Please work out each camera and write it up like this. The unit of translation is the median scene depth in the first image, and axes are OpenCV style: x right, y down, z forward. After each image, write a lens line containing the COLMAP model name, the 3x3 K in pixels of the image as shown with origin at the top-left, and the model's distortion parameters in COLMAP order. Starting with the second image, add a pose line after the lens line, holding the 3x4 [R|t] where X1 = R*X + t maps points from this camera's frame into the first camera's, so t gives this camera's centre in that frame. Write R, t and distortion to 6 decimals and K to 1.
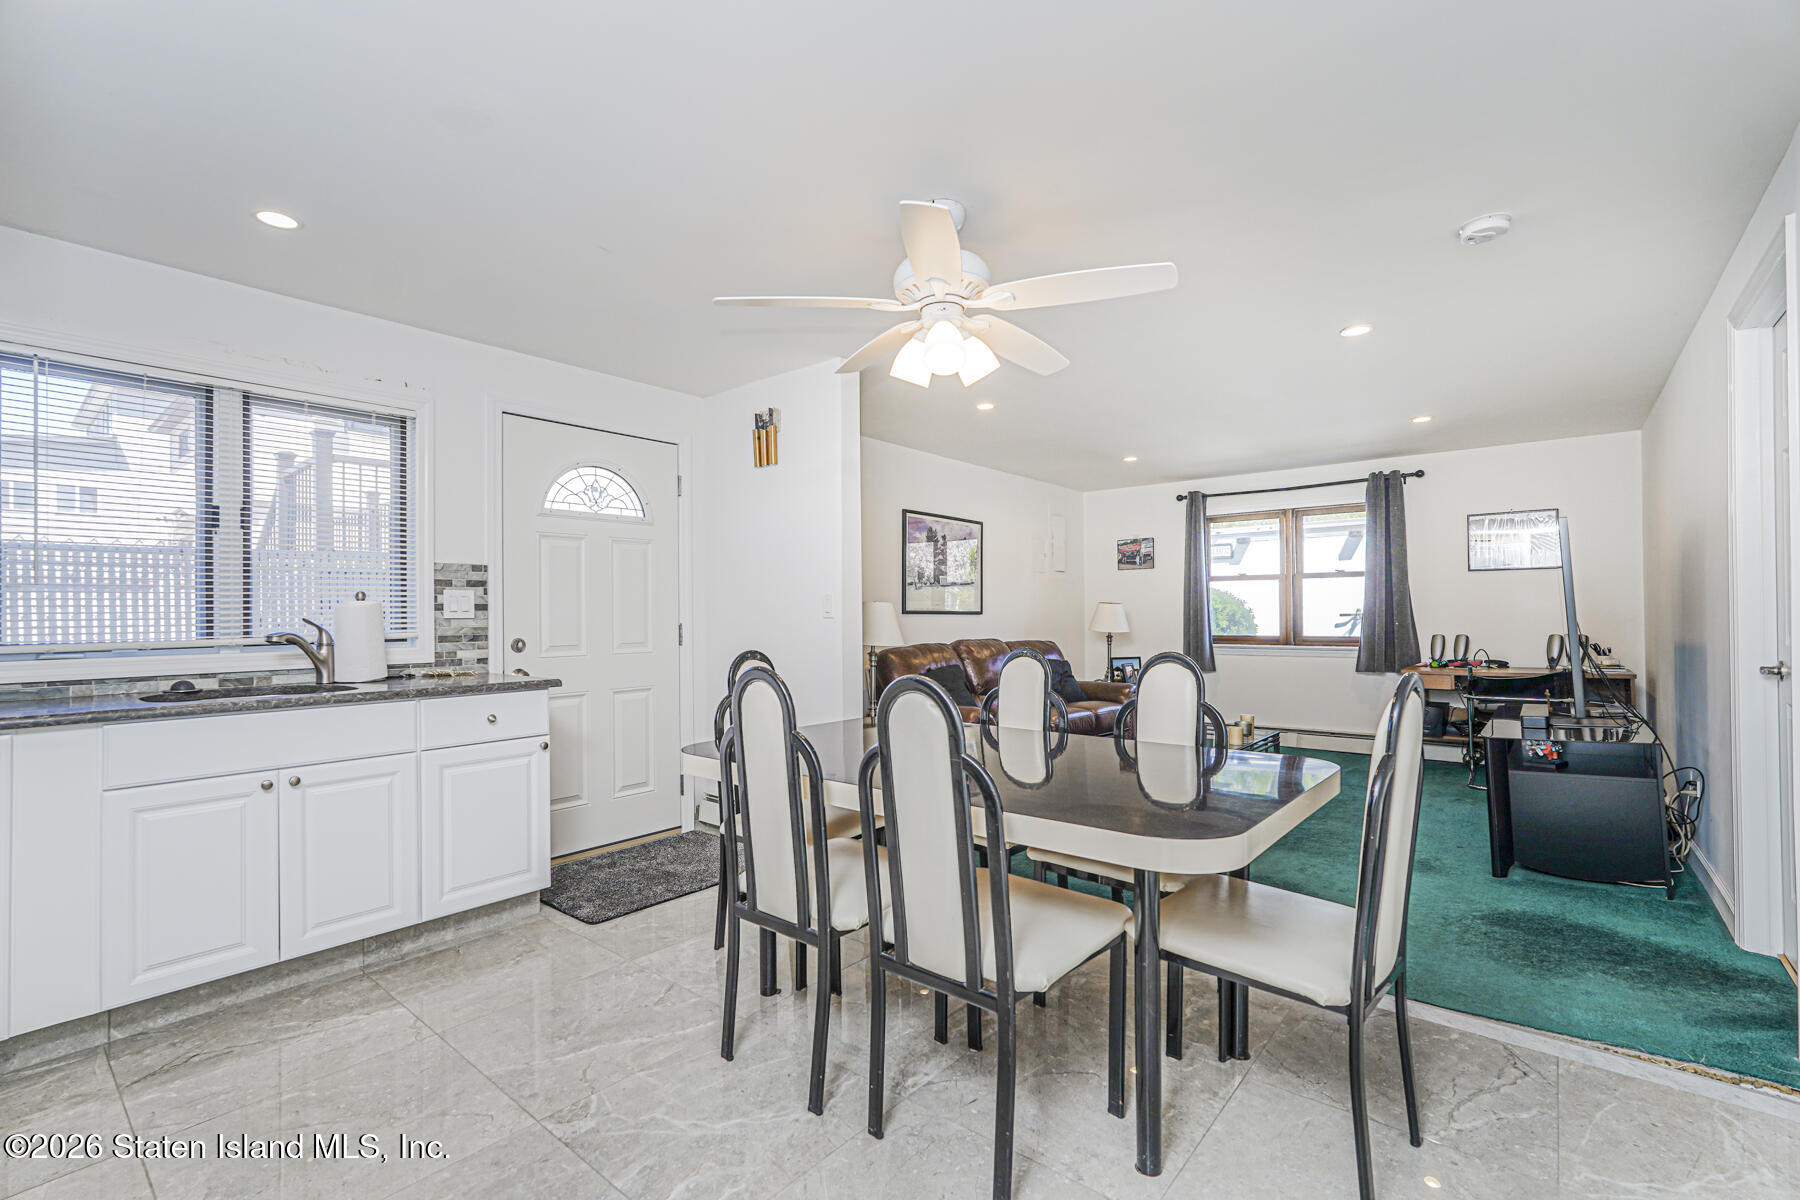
lens RADIAL K [[795.3, 0, 904.1], [0, 795.3, 605.3], [0, 0, 1]] dist [-0.017544, 0.012373]
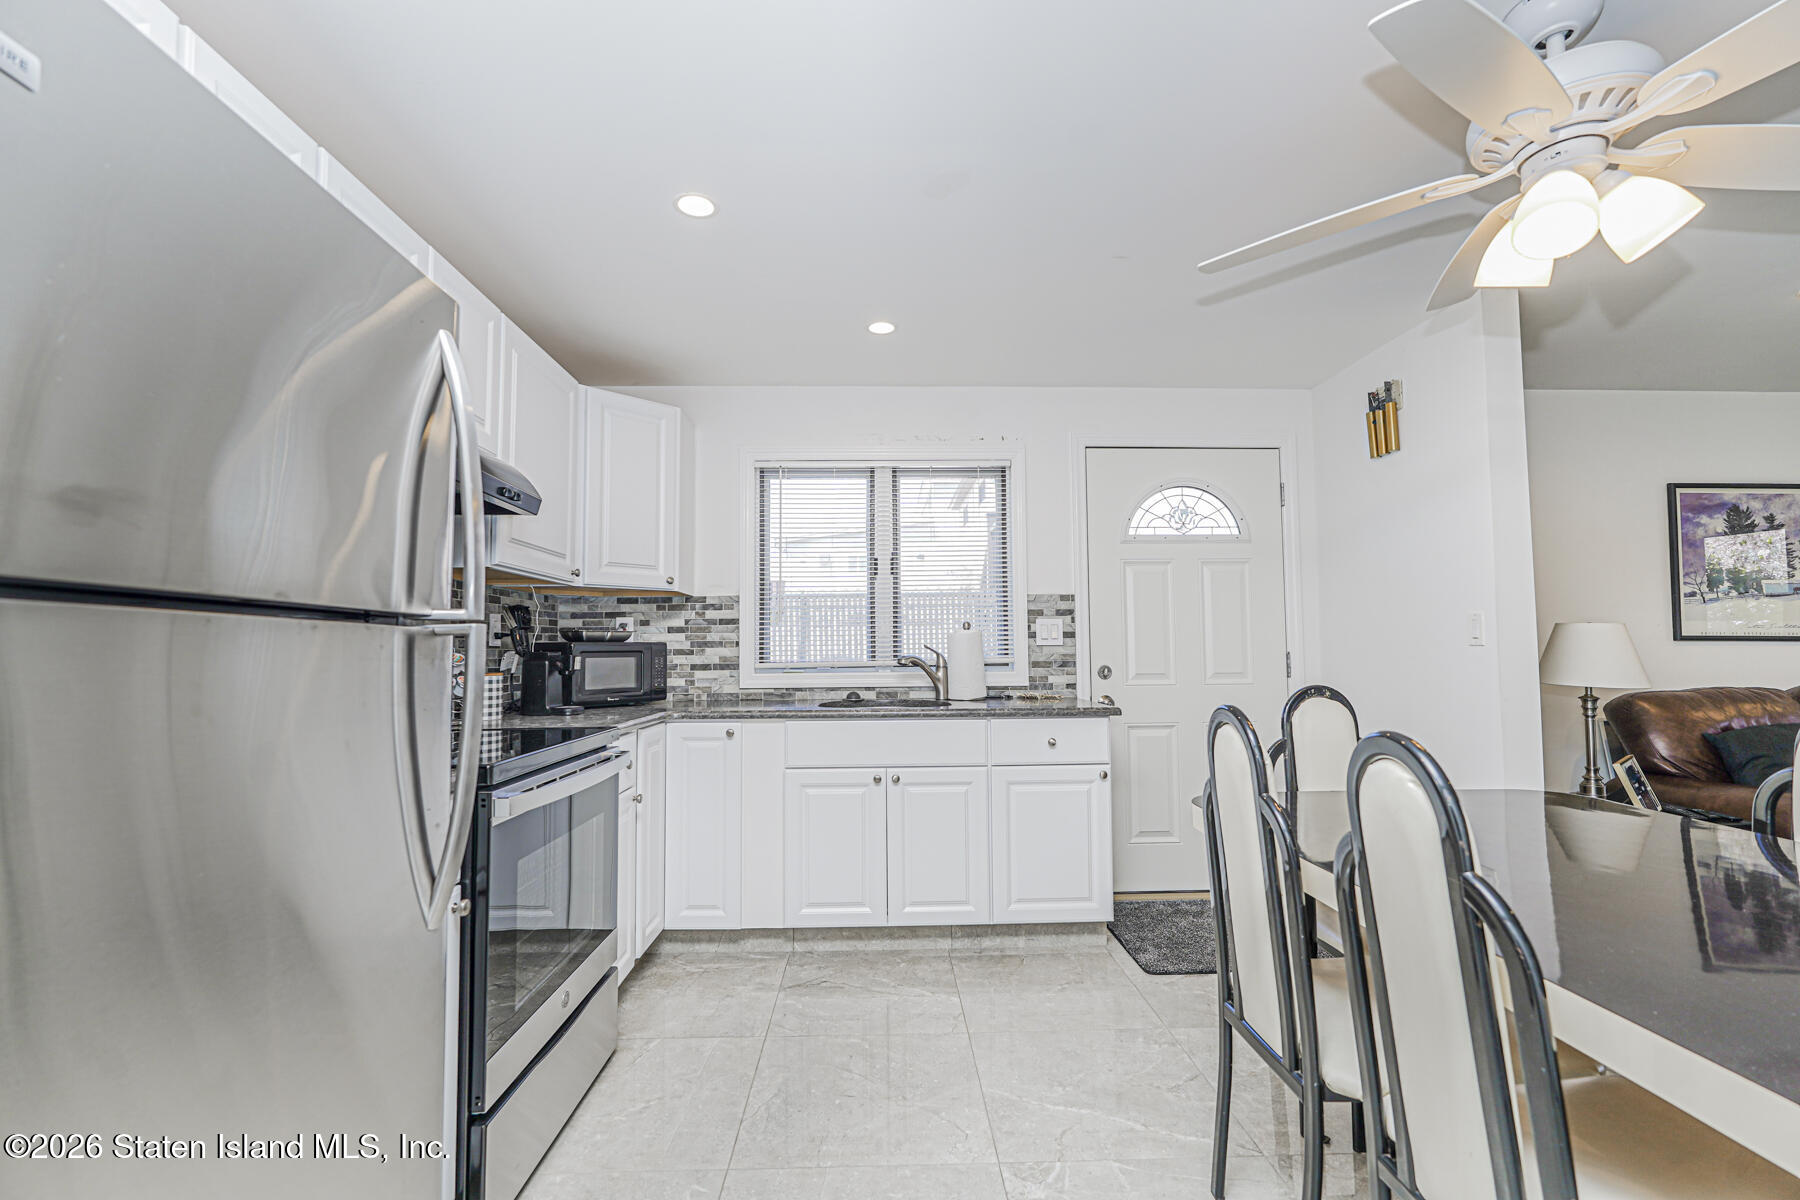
lens RADIAL K [[795.3, 0, 904.1], [0, 795.3, 605.3], [0, 0, 1]] dist [-0.017544, 0.012373]
pose [[0.663086, -0.036374, -0.747659, 0.128831], [0.008792, 0.999128, -0.040811, 0.005181], [0.748492, 0.020488, 0.662828, 0.158301]]
